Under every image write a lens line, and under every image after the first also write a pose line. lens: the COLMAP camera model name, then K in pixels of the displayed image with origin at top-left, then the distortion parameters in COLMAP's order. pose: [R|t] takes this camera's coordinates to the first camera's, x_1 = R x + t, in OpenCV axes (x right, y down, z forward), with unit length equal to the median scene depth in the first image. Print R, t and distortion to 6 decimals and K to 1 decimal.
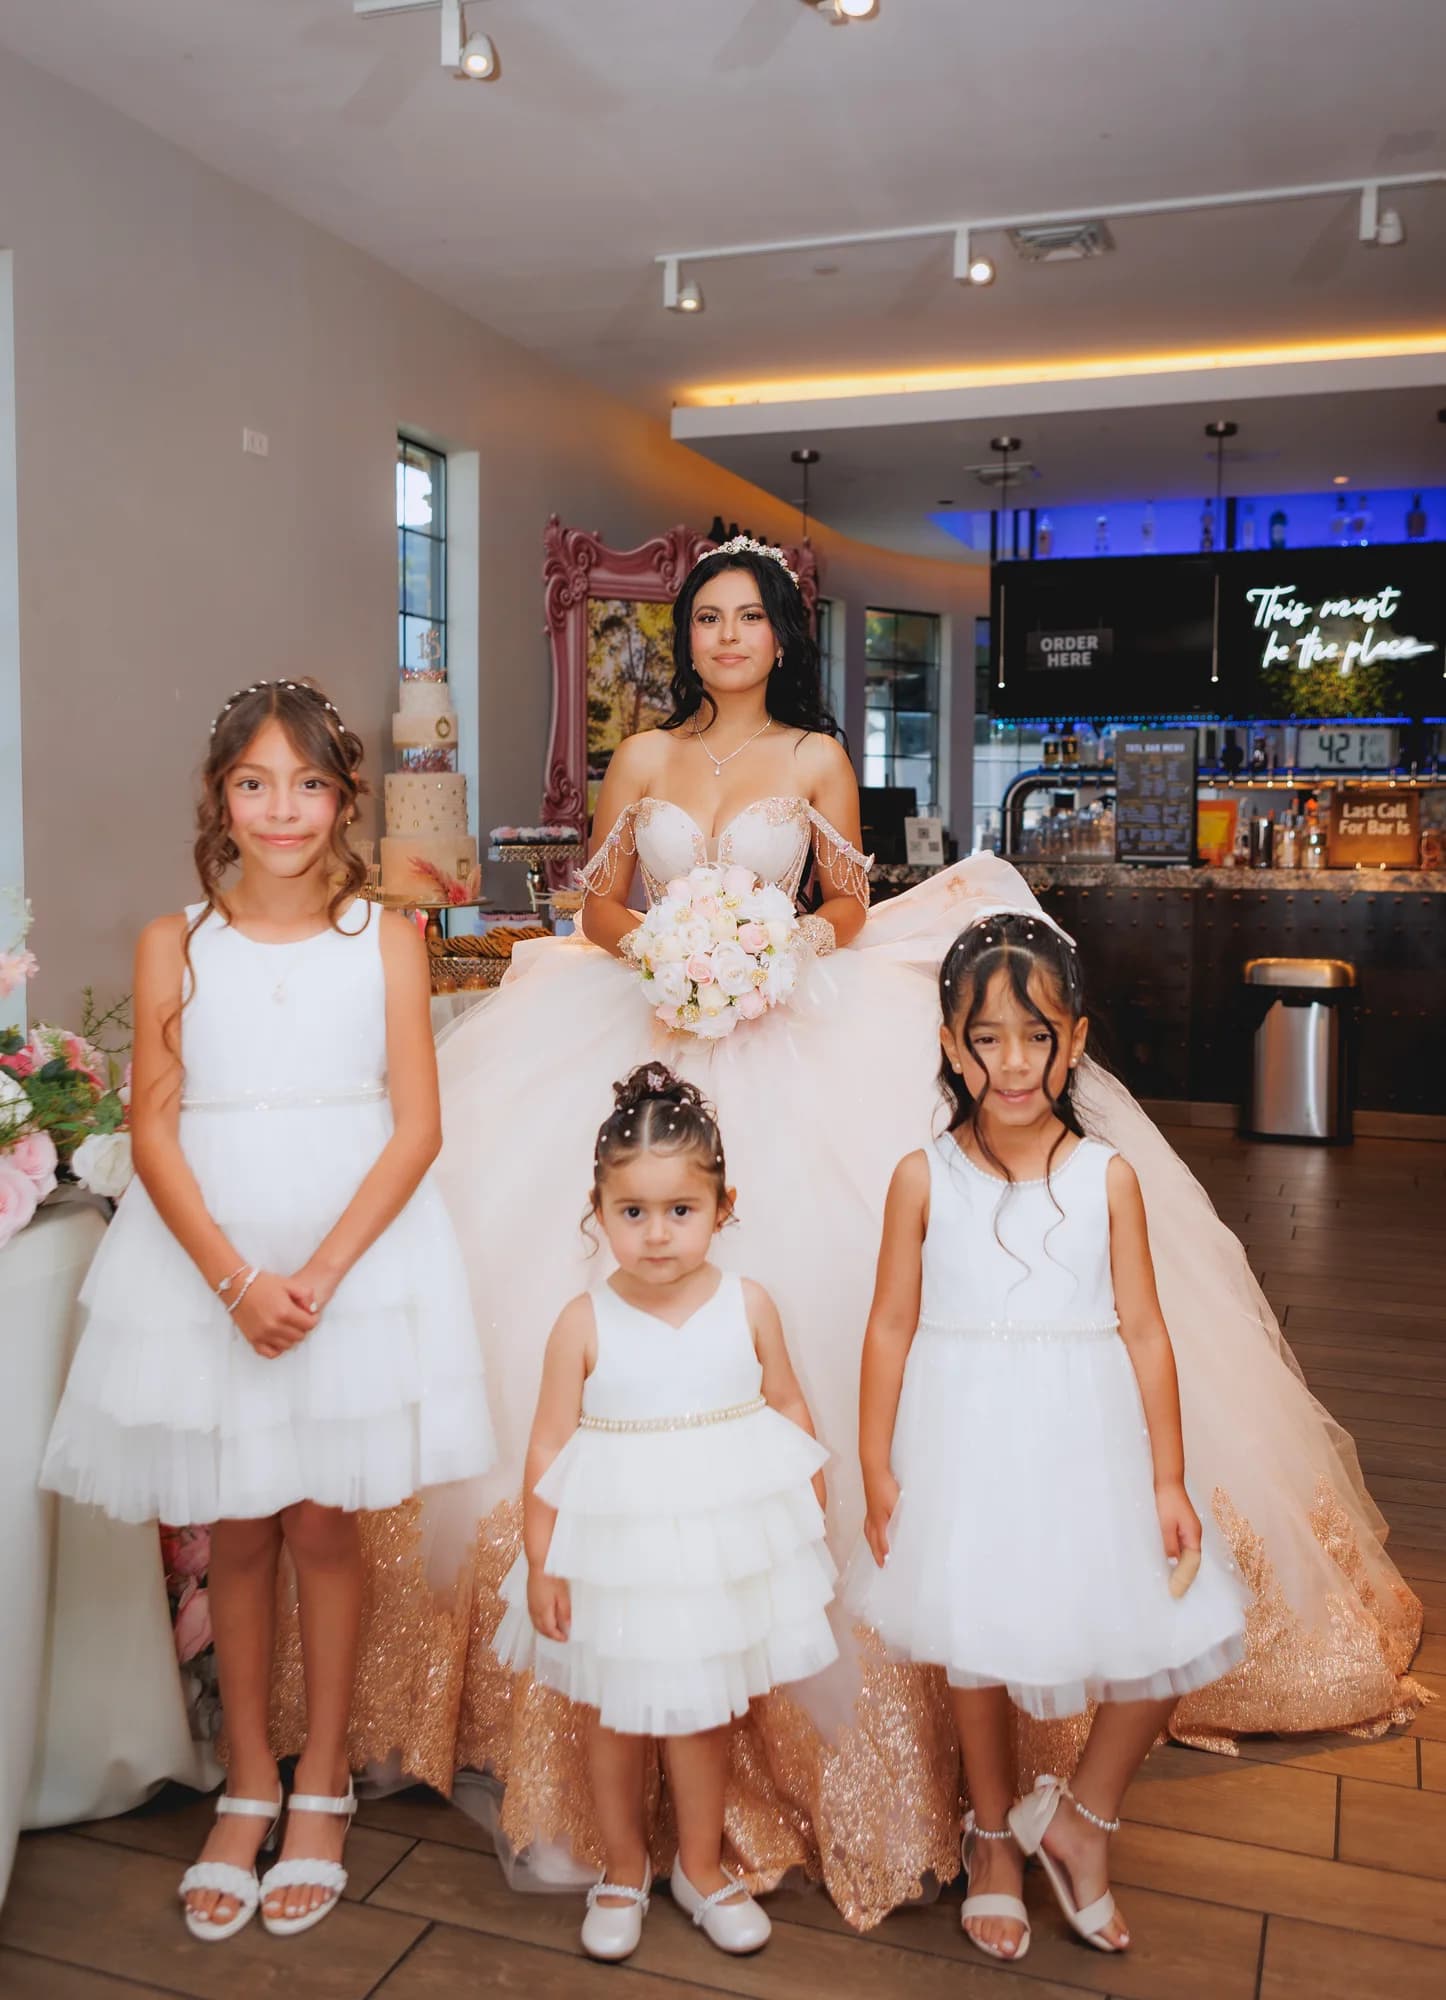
lens RADIAL K [[1786.5, 0, 730.2], [0, 1786.5, 942.8], [0, 0, 1]] dist [0.004970, 0.025284]
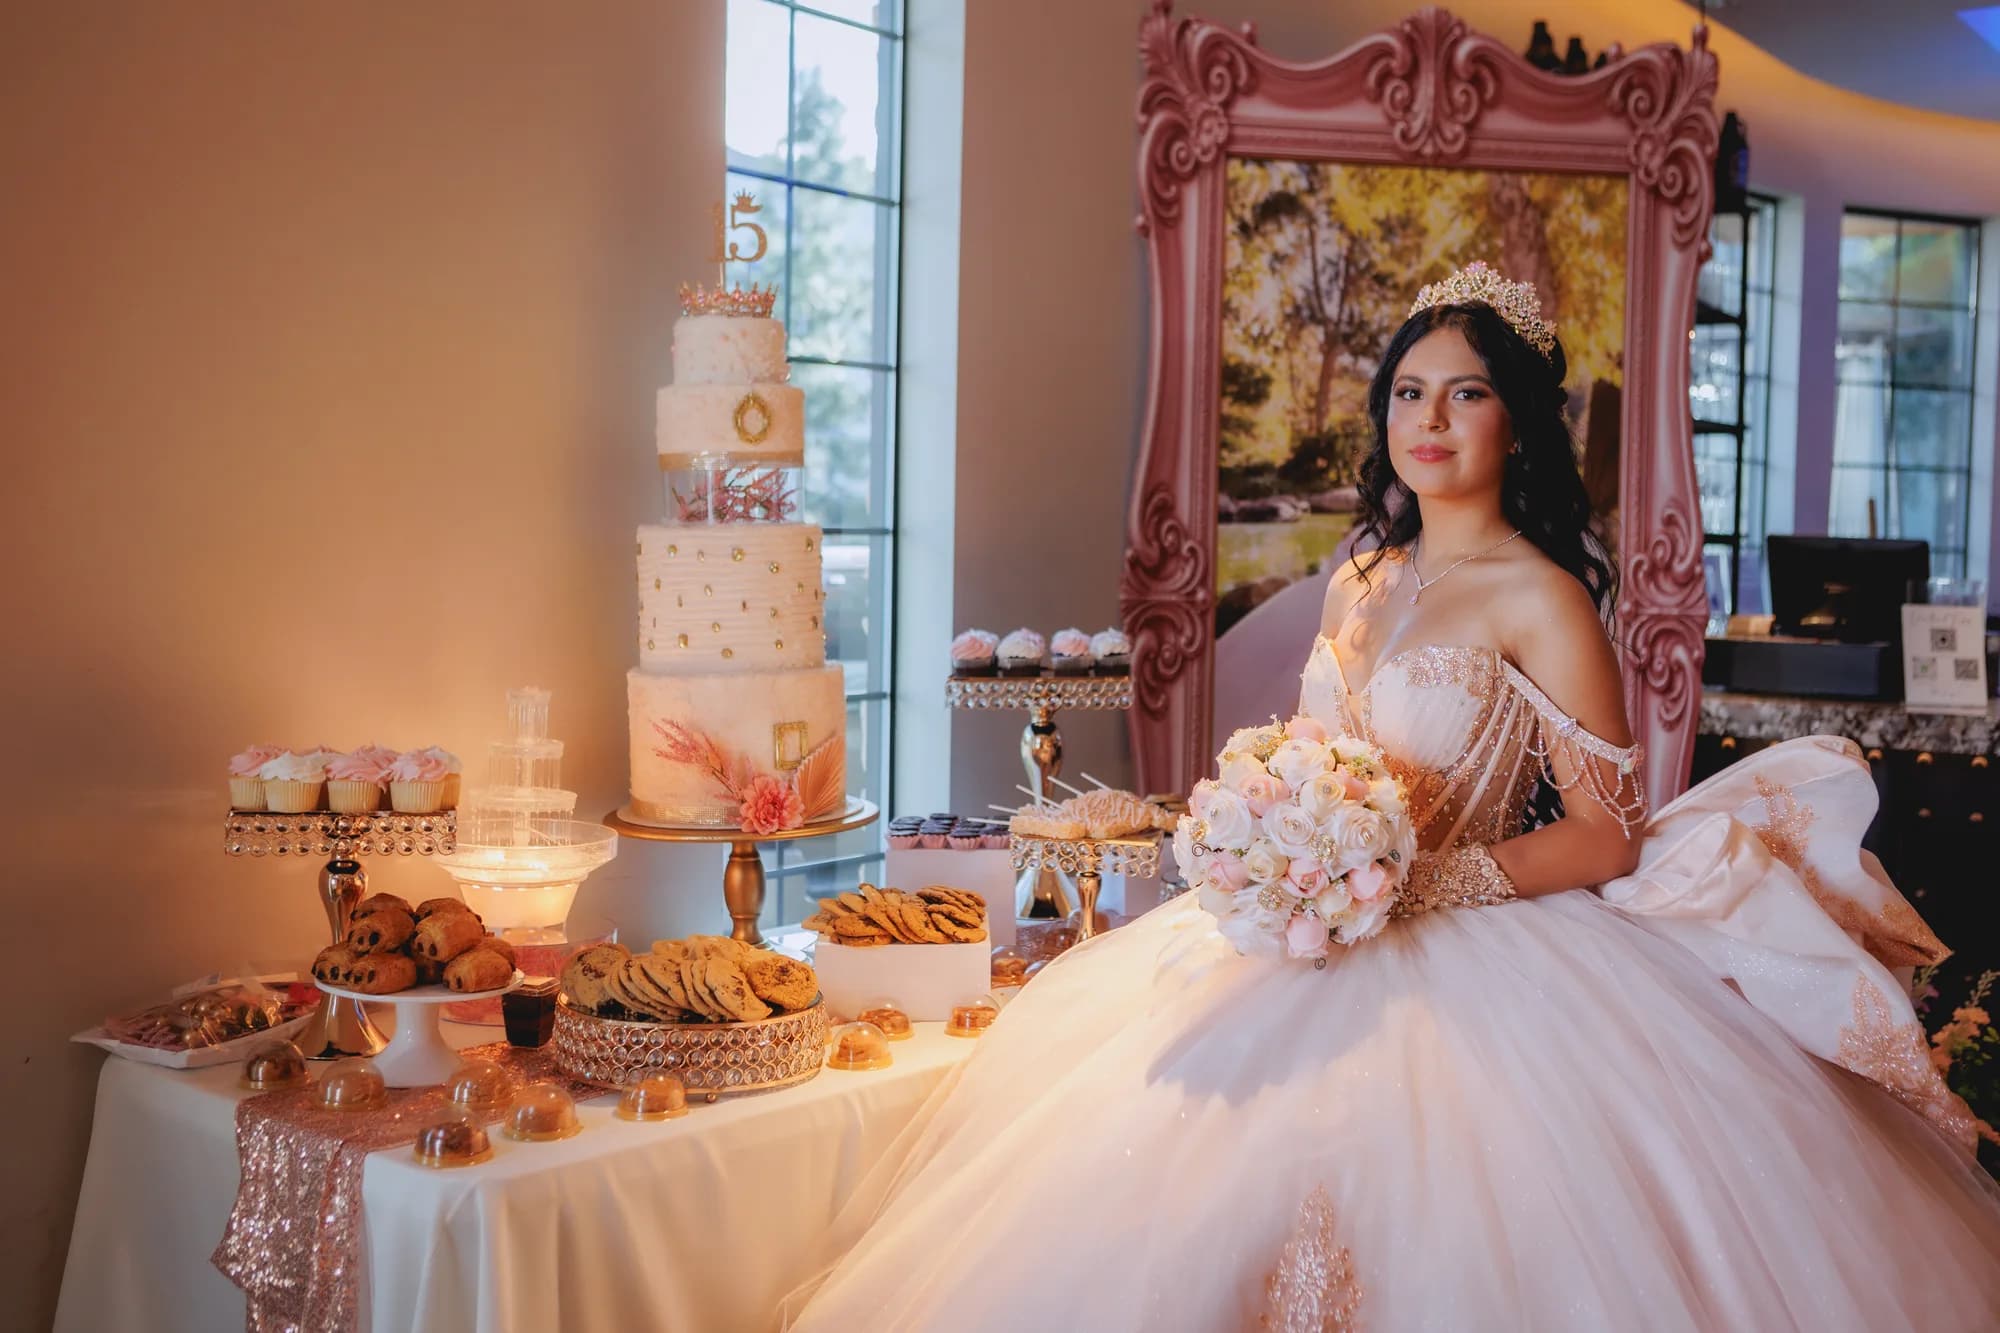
lens RADIAL K [[2091.3, 0, 1041.6], [0, 2091.3, 645.2], [0, 0, 1]] dist [-0.008633, 0.000000]
pose [[0.956097, 0.028767, -0.291634, 0.043986], [-0.032151, 0.999460, -0.006817, -0.051396], [0.291280, 0.015894, 0.956506, 0.428181]]
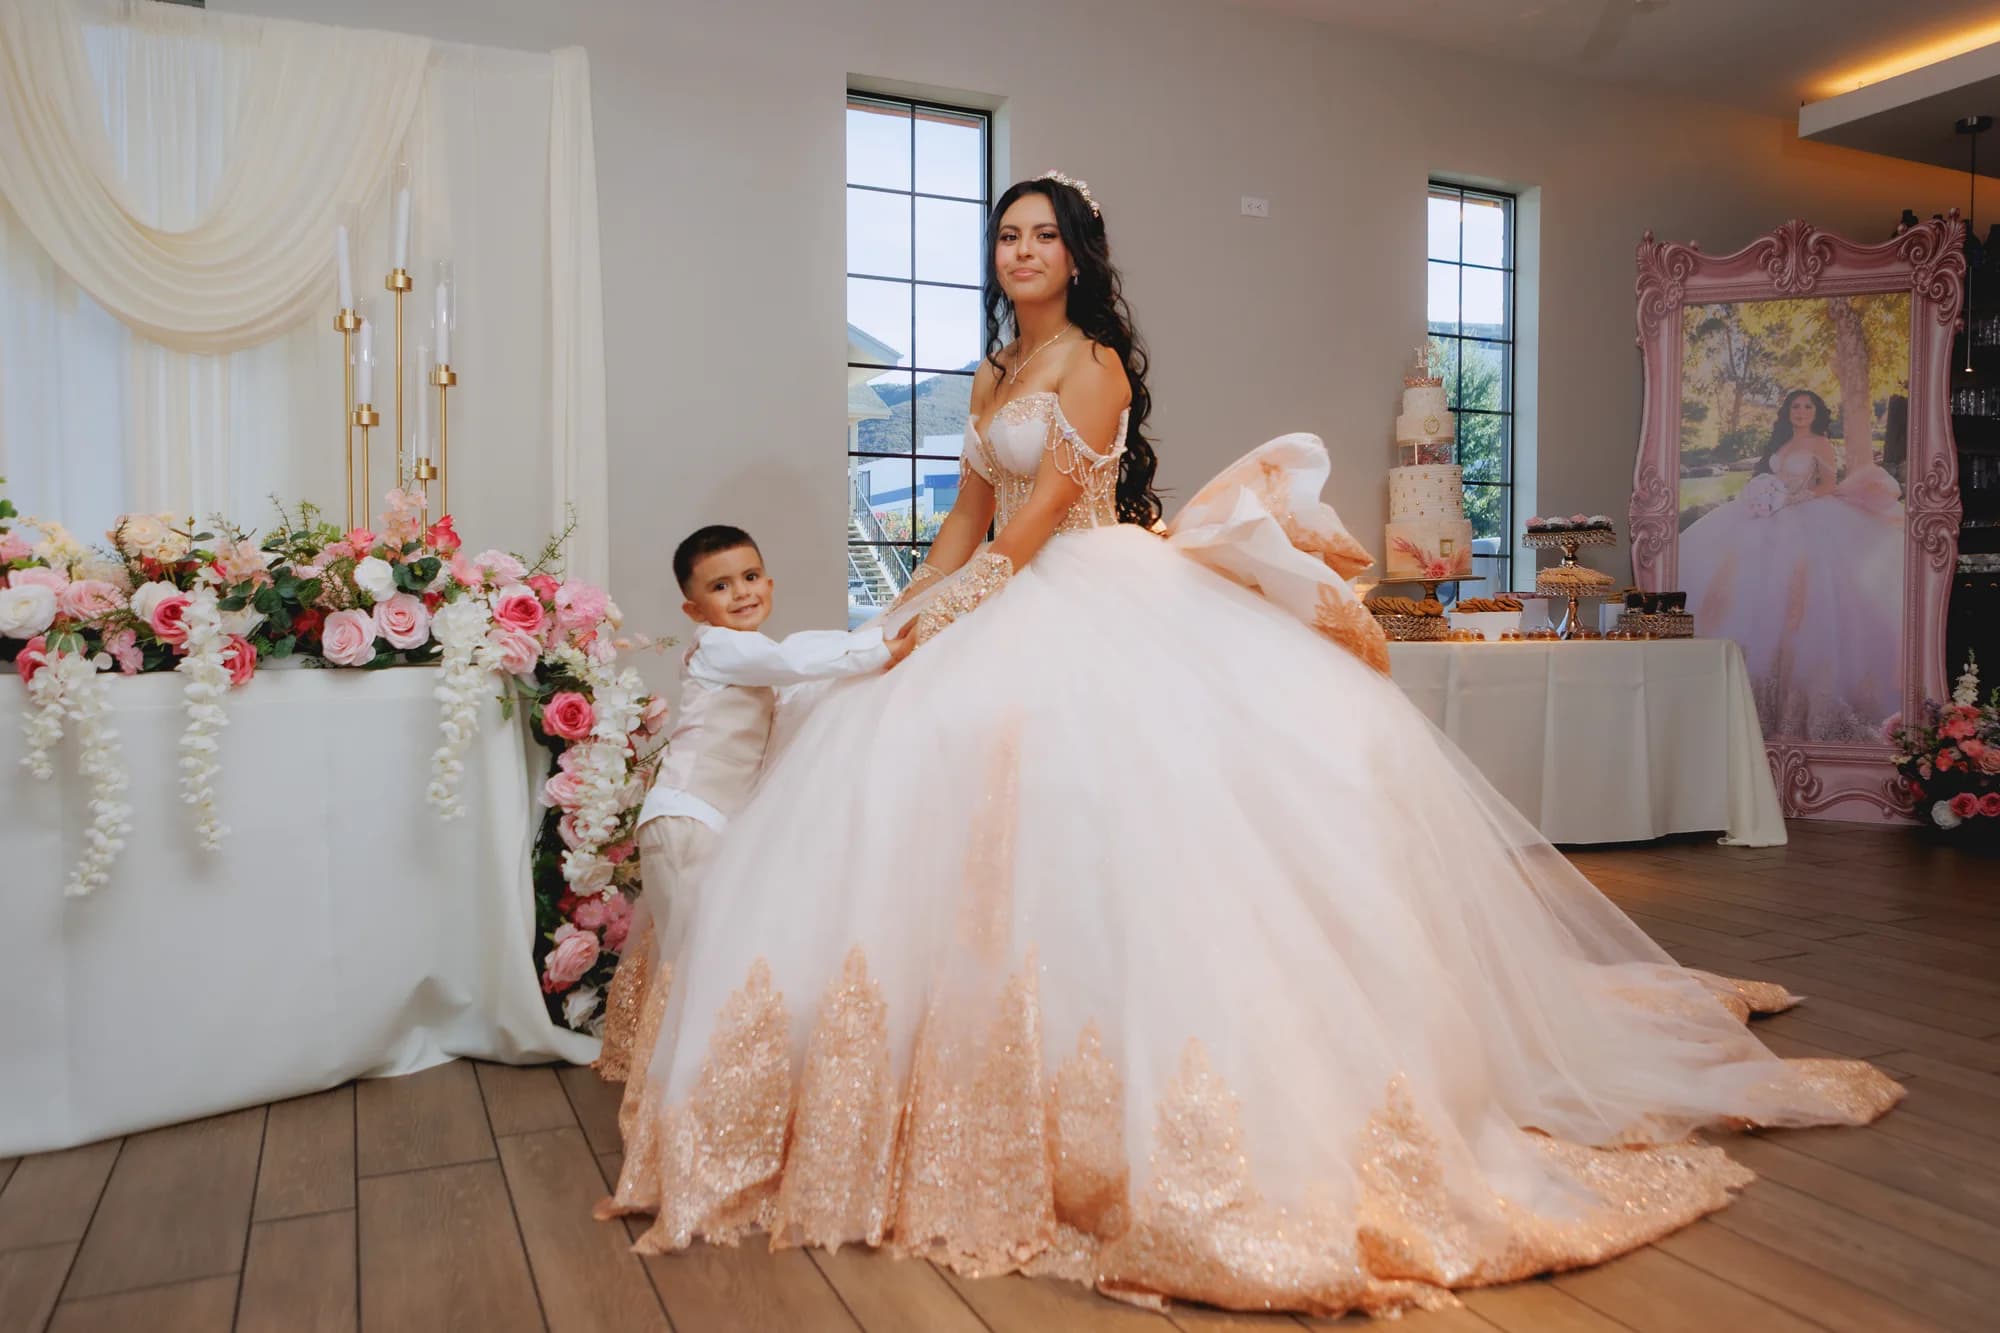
lens RADIAL K [[1479.8, 0, 1041.0], [0, 1479.8, 647.7], [0, 0, 1]] dist [0.014765, 0.005181]
pose [[0.720647, 0.013969, -0.693161, 0.254585], [-0.038930, 0.999035, -0.020341, 0.040332], [0.692208, 0.041644, 0.720496, 0.116835]]
